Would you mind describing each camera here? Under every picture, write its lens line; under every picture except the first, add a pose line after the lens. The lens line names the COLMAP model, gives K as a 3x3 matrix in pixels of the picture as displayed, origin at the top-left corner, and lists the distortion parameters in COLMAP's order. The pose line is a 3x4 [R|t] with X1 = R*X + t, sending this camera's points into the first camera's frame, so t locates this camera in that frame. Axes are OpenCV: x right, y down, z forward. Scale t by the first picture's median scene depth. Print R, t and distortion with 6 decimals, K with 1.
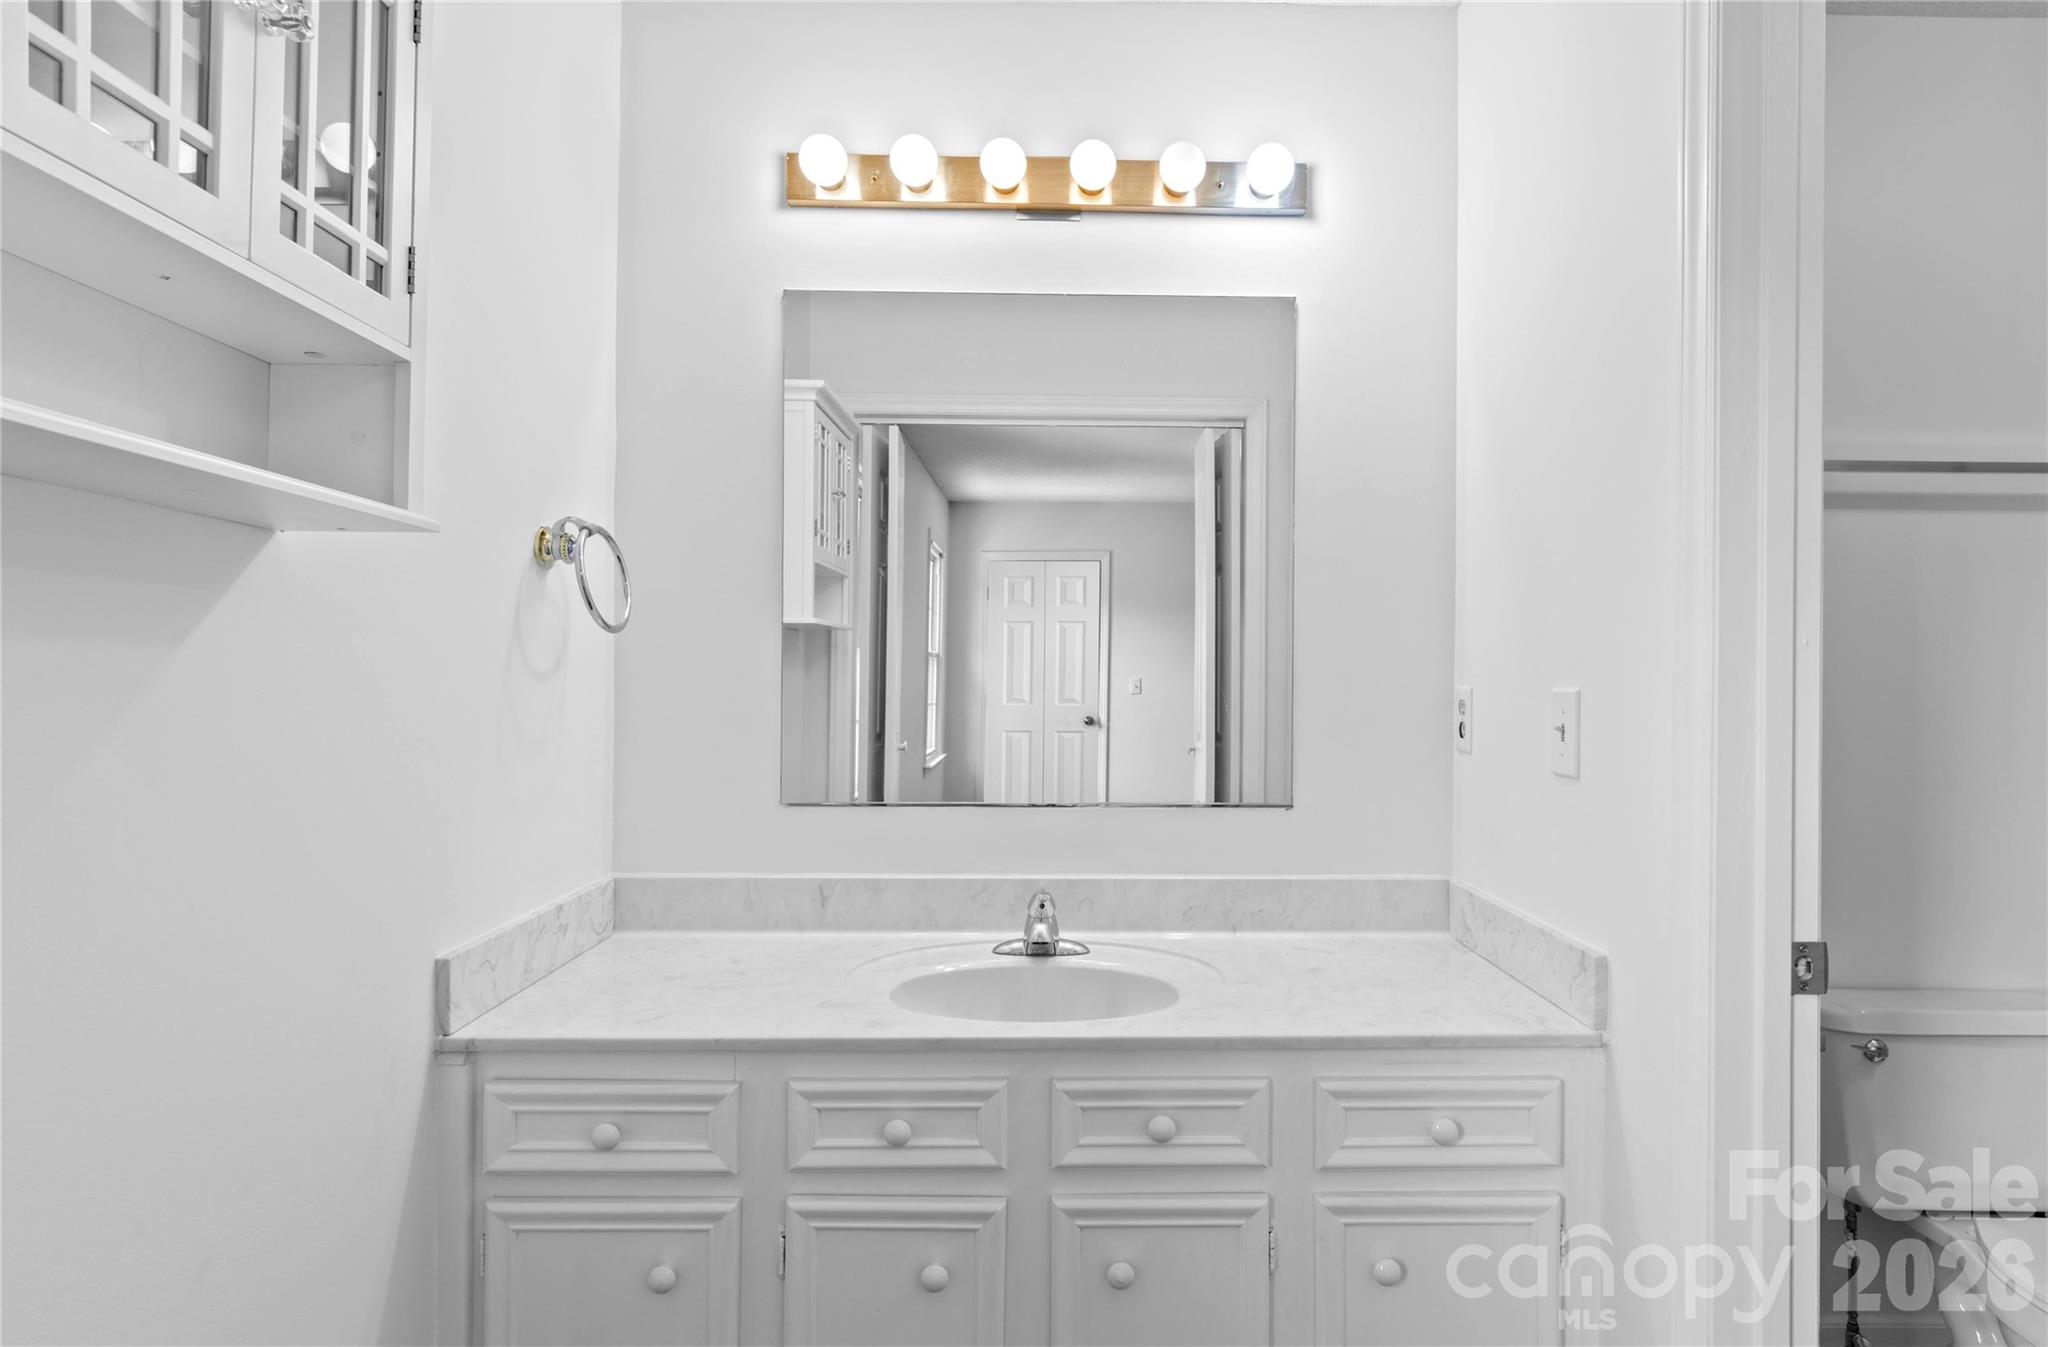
lens RADIAL K [[1183.7, 0, 1026.6], [0, 1183.7, 671.4], [0, 0, 1]] dist [-0.006647, -0.000693]
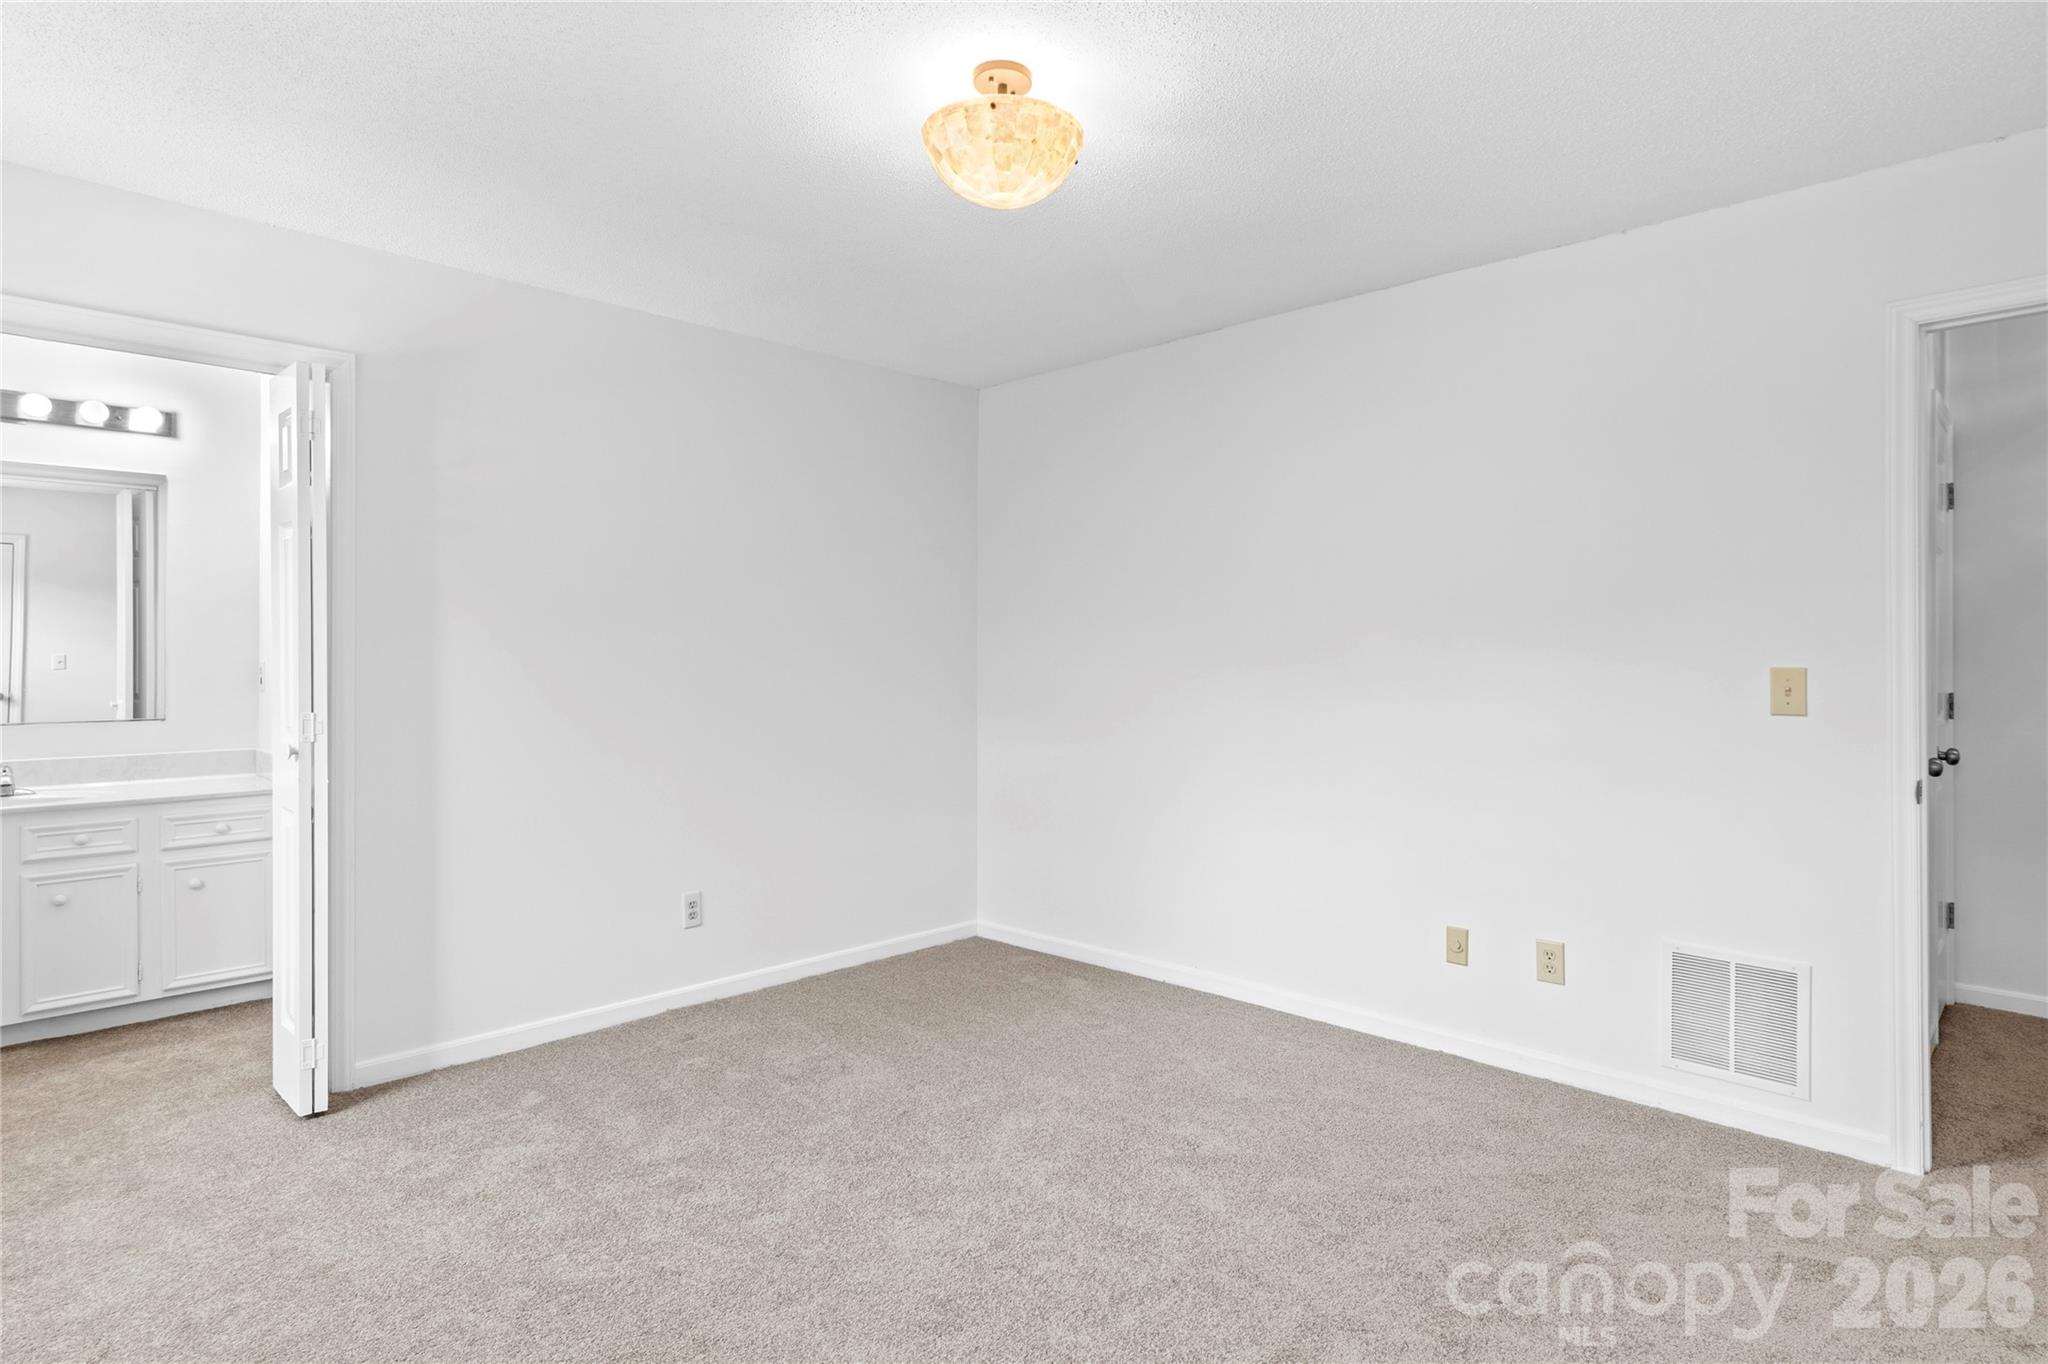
lens RADIAL K [[1160.5, 0, 1083.4], [0, 1160.5, 653.7], [0, 0, 1]] dist [-0.000765, 0.003196]
pose [[0.684172, -0.005301, 0.729302, -0.169318], [-0.001591, 0.999960, 0.008761, -0.023557], [-0.729319, -0.007155, 0.684136, -1.666274]]
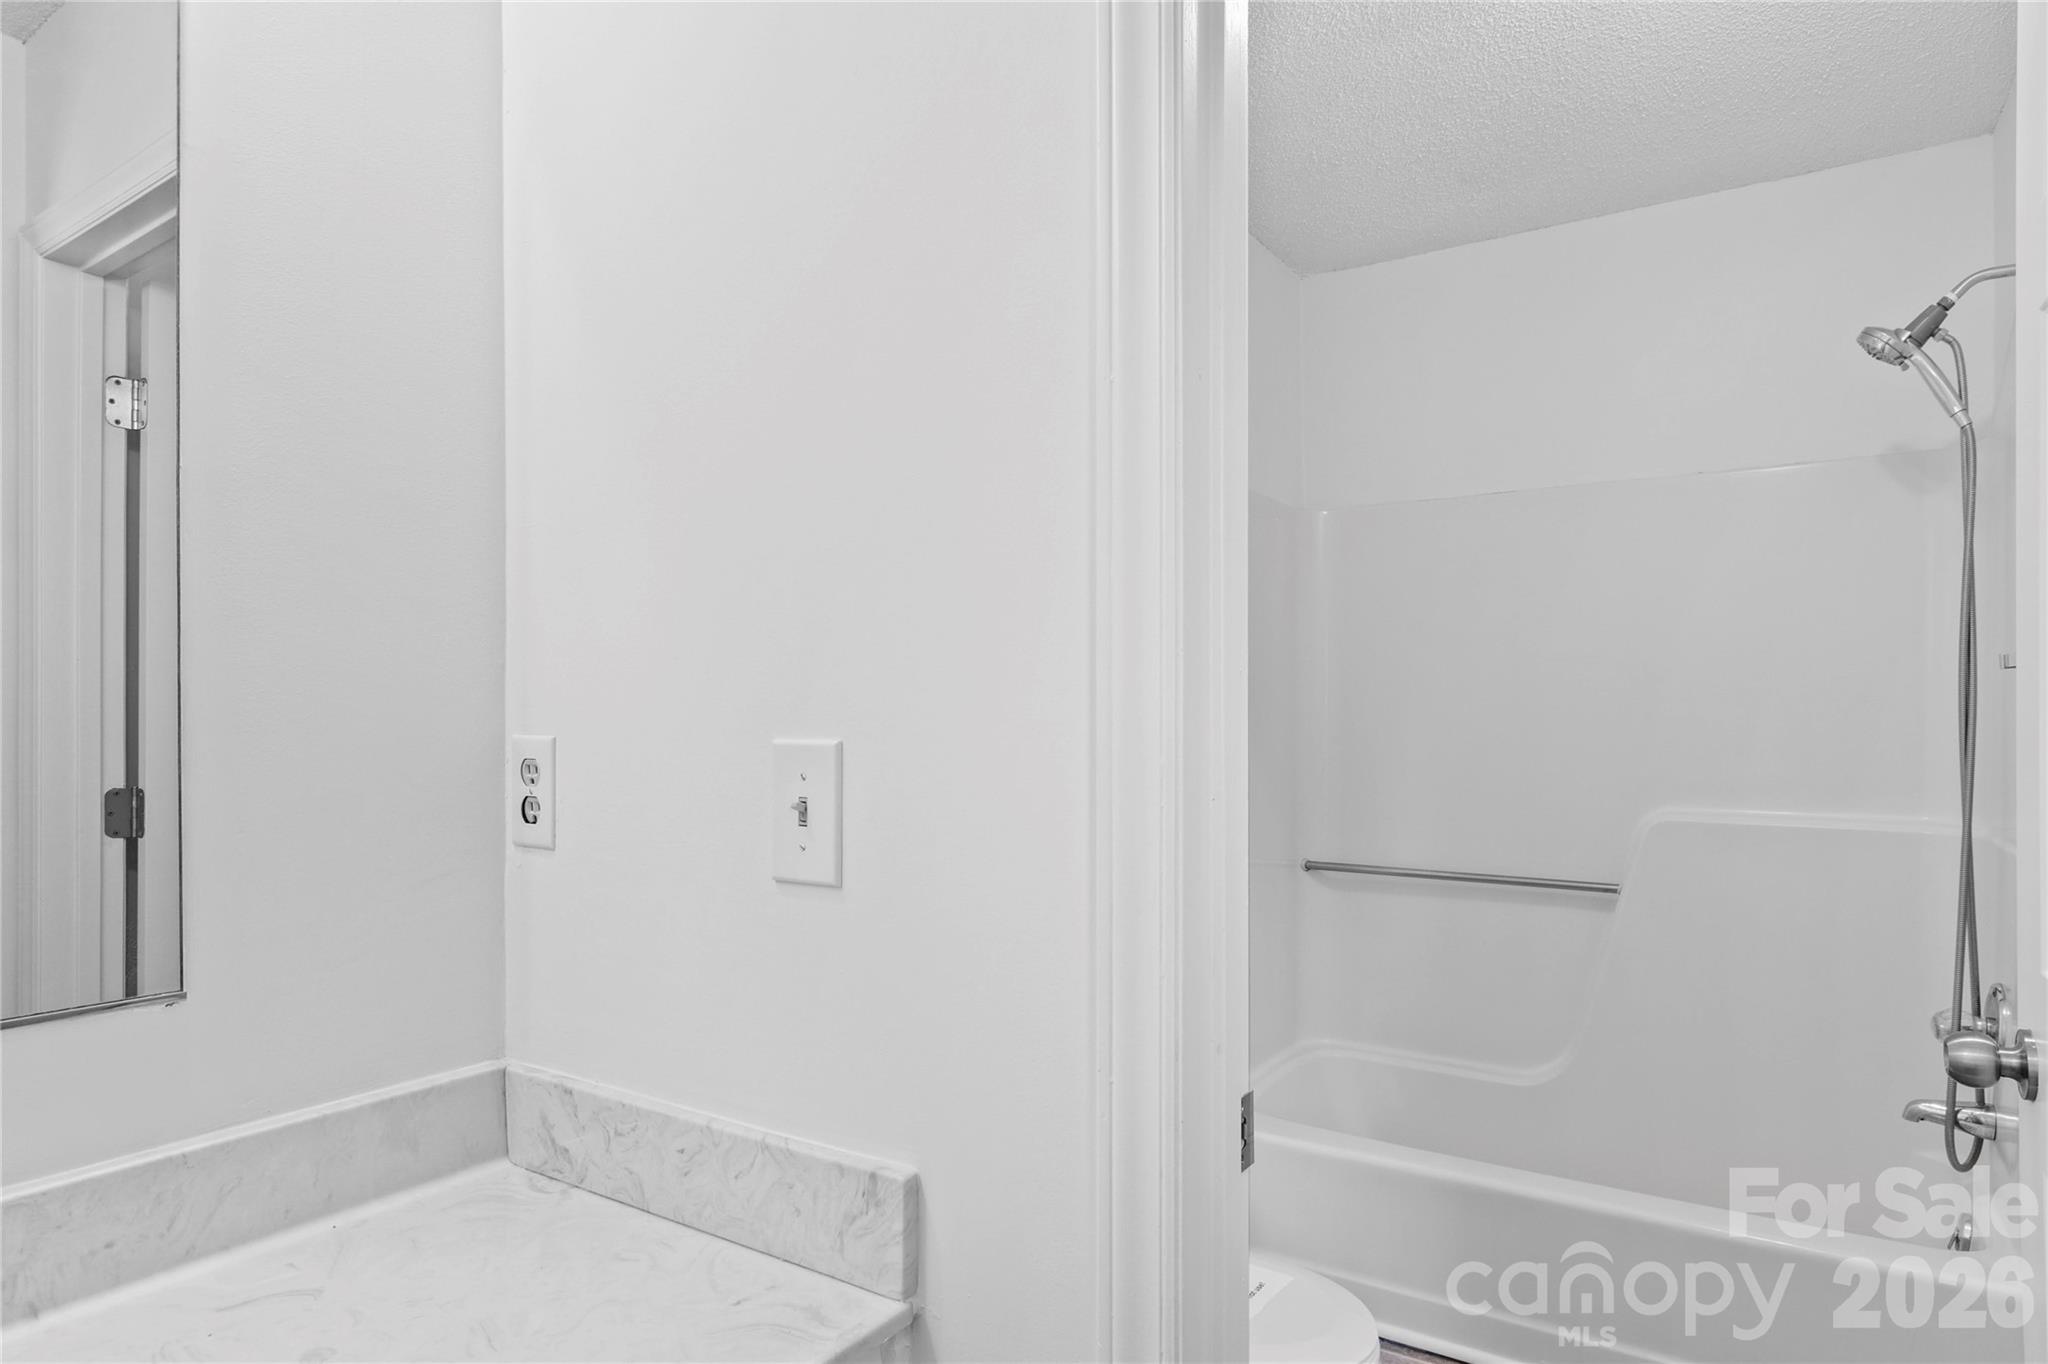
lens RADIAL K [[1160.5, 0, 1032.4], [0, 1160.5, 705.0], [0, 0, 1]] dist [-0.000765, 0.003196]
pose [[0.527306, -0.007334, 0.849644, 0.008192], [0.005196, 0.999972, 0.005407, -0.005004], [-0.849660, 0.001563, 0.527329, 0.485282]]
